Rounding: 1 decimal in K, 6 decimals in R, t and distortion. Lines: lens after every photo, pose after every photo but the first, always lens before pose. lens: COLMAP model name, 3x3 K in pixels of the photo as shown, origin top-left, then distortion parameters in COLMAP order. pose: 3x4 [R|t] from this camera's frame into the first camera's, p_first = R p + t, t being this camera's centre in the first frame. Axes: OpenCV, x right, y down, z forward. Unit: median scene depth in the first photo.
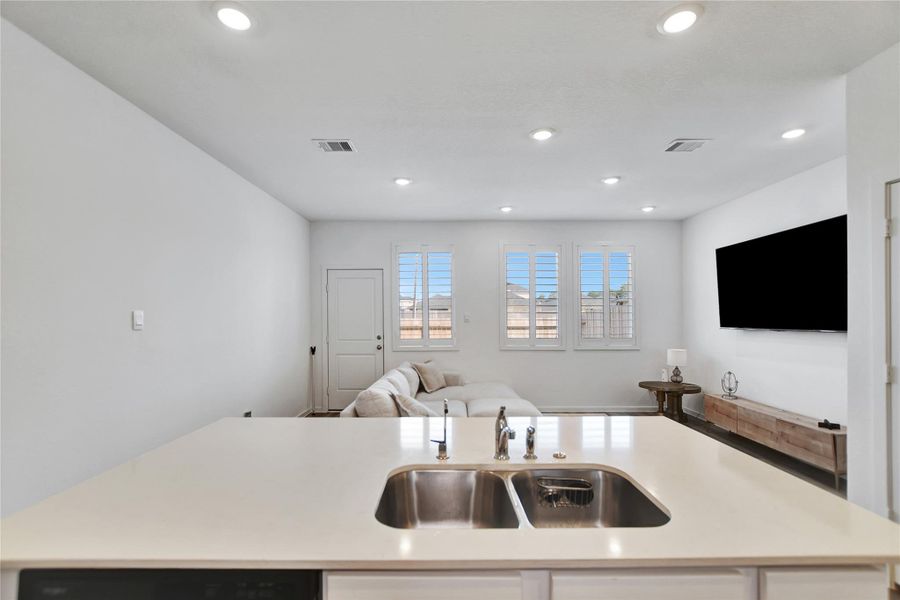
lens RADIAL K [[395.4, 0, 449.1], [0, 395.4, 313.0], [0, 0, 1]] dist [-0.016450, 0.002533]
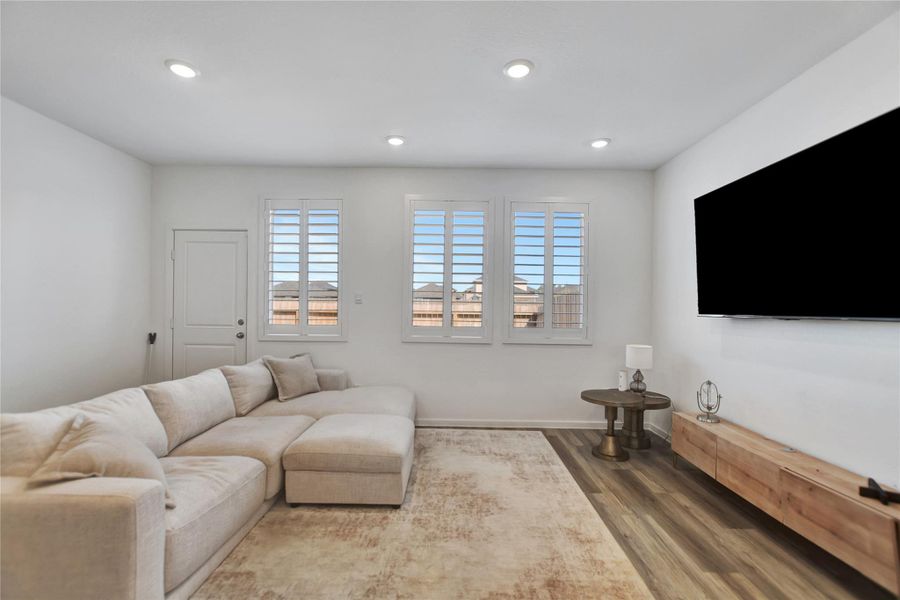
lens RADIAL K [[395.4, 0, 446.0], [0, 395.4, 308.1], [0, 0, 1]] dist [-0.016450, 0.002533]
pose [[0.999866, 0.015924, -0.003846, 0.241397], [-0.015868, 0.999773, 0.014235, 0.021556], [0.004071, -0.014172, 0.999891, 0.300023]]
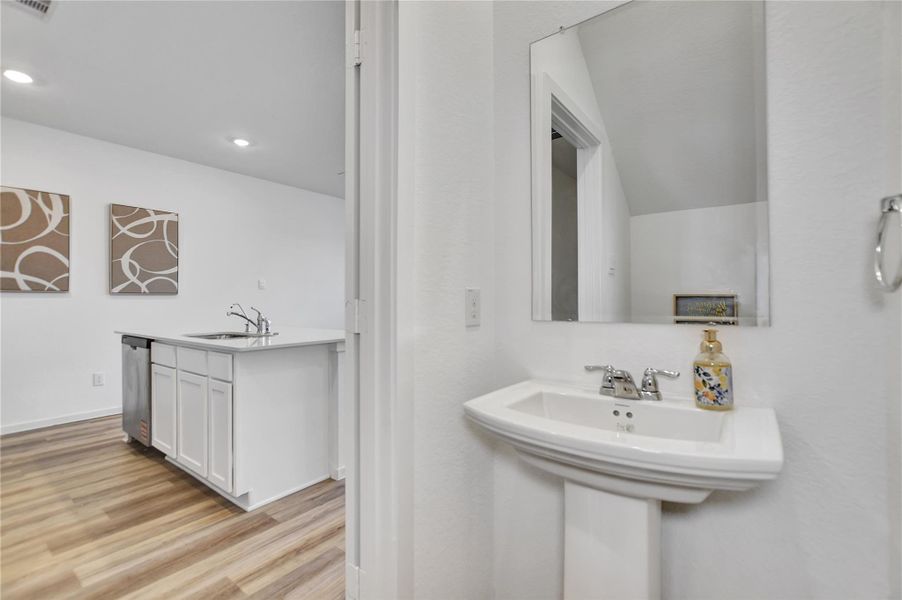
lens RADIAL K [[396.3, 0, 442.4], [0, 396.3, 296.4], [0, 0, 1]] dist [-0.016450, 0.002533]
pose [[0.796227, -0.009470, -0.604924, 0.602979], [0.007190, 0.999955, -0.006190, 0.051226], [0.604956, 0.000579, 0.796259, -0.032175]]
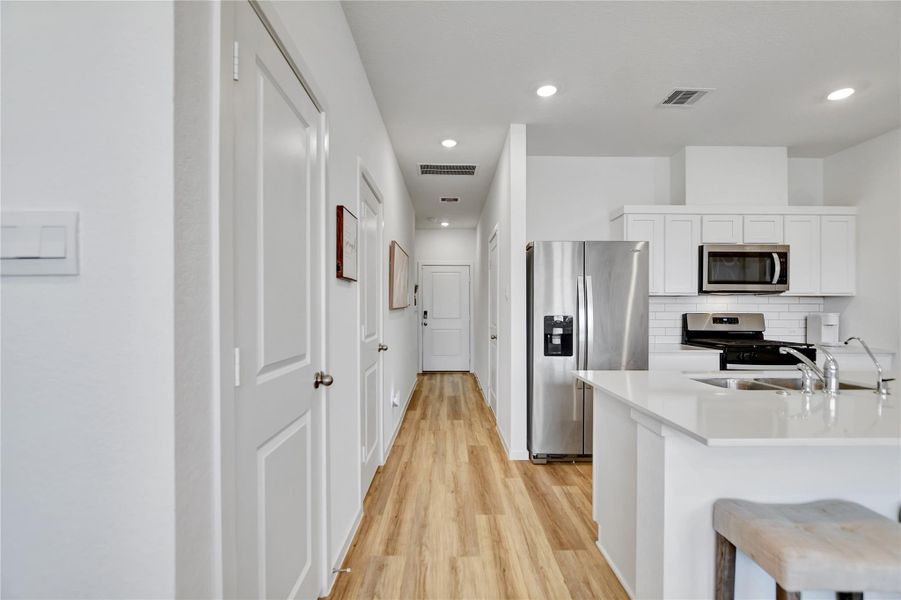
lens RADIAL K [[395.8, 0, 446.0], [0, 395.8, 310.2], [0, 0, 1]] dist [-0.016450, 0.002533]
pose [[-0.999990, -0.000710, -0.004415, 0.341940], [-0.000696, 0.999995, -0.003074, 0.034444], [0.004417, -0.003071, -0.999986, 0.582096]]
